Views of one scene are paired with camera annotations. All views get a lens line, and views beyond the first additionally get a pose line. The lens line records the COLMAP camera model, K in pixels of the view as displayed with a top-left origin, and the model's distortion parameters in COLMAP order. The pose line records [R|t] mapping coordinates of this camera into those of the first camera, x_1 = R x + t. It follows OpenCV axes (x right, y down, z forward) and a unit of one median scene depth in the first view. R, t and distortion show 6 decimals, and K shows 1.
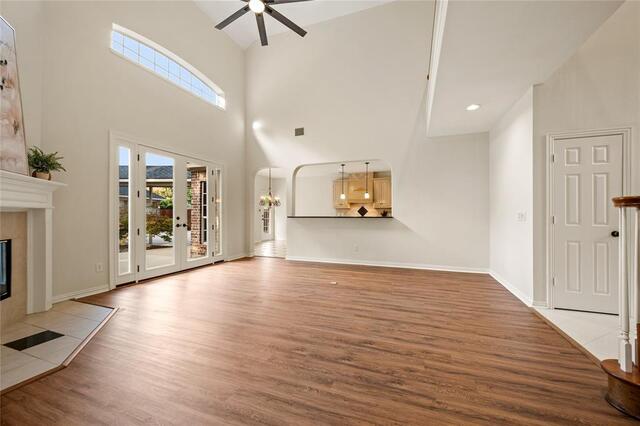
lens RADIAL K [[253.4, 0, 324.2], [0, 253.4, 213.5], [0, 0, 1]] dist [0.002582, -0.000611]
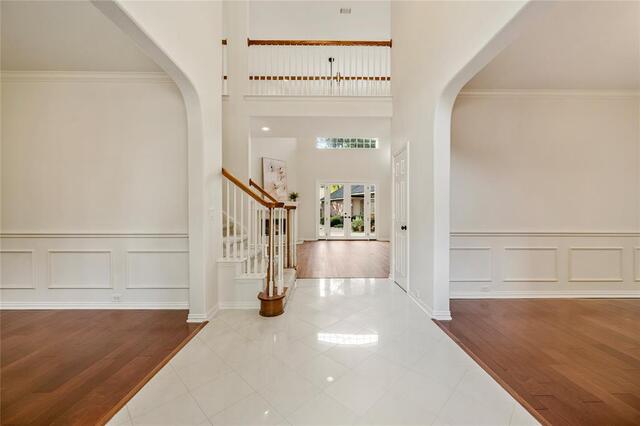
lens RADIAL K [[253.4, 0, 324.0], [0, 253.4, 214.7], [0, 0, 1]] dist [0.002582, -0.000611]
pose [[0.367436, 0.005718, -0.930031, 1.743157], [0.001481, 0.999976, 0.006733, 0.016130], [0.930047, -0.003851, 0.367419, 0.115109]]
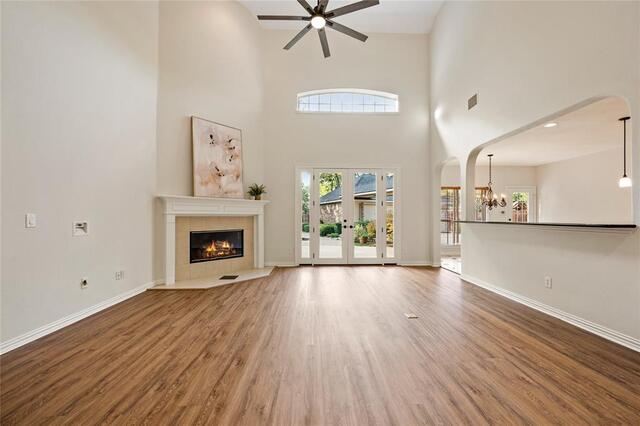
lens RADIAL K [[253.4, 0, 318.9], [0, 253.4, 217.2], [0, 0, 1]] dist [0.002582, -0.000611]
pose [[0.373320, 0.002859, -0.927698, 0.705372], [0.001856, 0.999991, 0.003829, -0.005529], [0.927701, -0.003151, 0.373311, 0.586882]]
